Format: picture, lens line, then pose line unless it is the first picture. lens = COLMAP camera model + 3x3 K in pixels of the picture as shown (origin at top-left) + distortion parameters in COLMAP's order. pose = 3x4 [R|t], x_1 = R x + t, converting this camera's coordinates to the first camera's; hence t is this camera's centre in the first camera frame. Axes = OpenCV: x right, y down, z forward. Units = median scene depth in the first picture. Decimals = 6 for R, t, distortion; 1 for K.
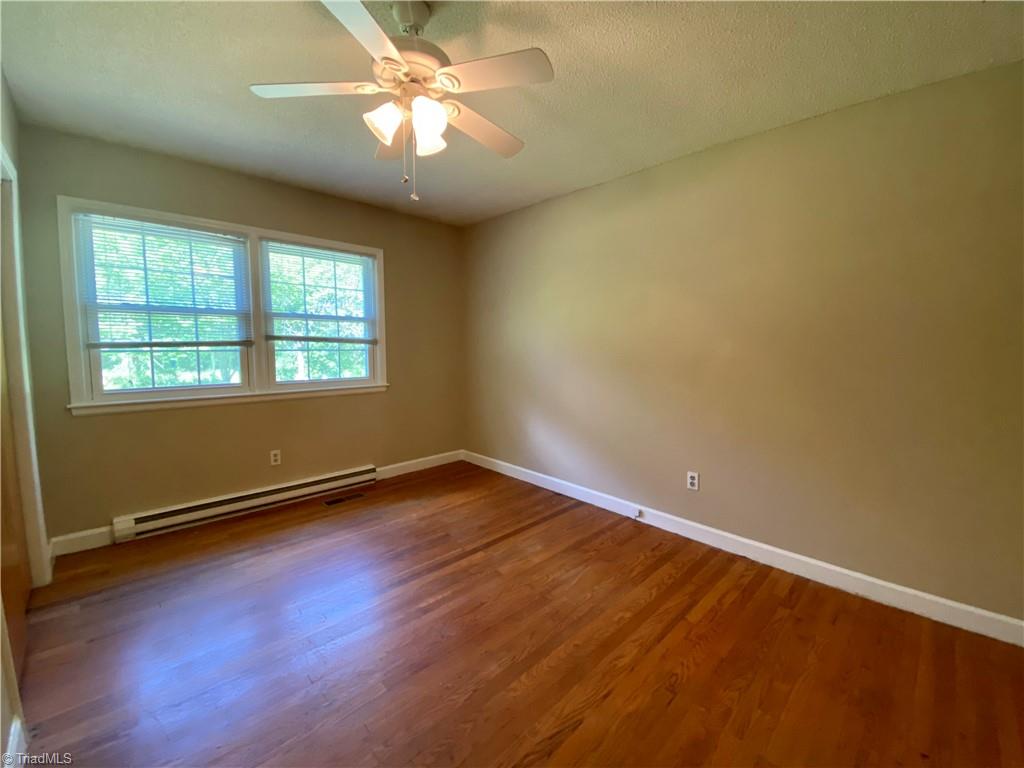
lens RADIAL K [[419.0, 0, 515.4], [0, 419.0, 384.1], [0, 0, 1]] dist [0.036861, -0.029173]
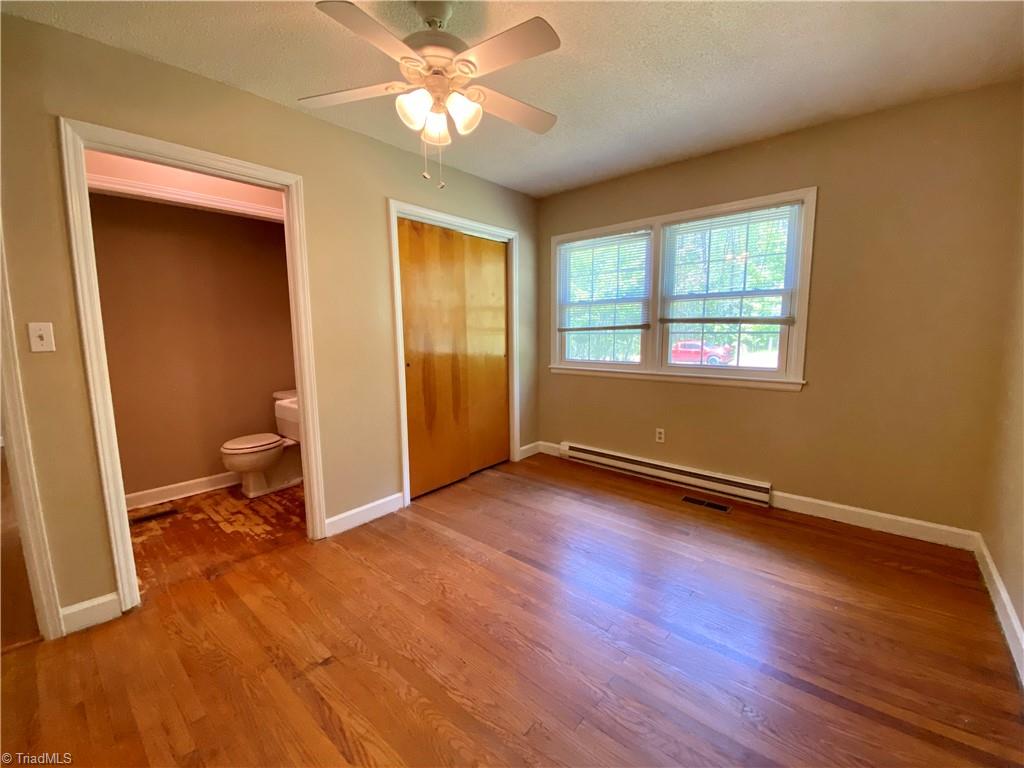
lens RADIAL K [[419.0, 0, 515.4], [0, 419.0, 384.1], [0, 0, 1]] dist [0.036861, -0.029173]
pose [[0.073242, 0.121171, -0.989926, 0.438723], [-0.085324, 0.989714, 0.114832, -0.043072], [0.993658, 0.076053, 0.082827, 0.562808]]
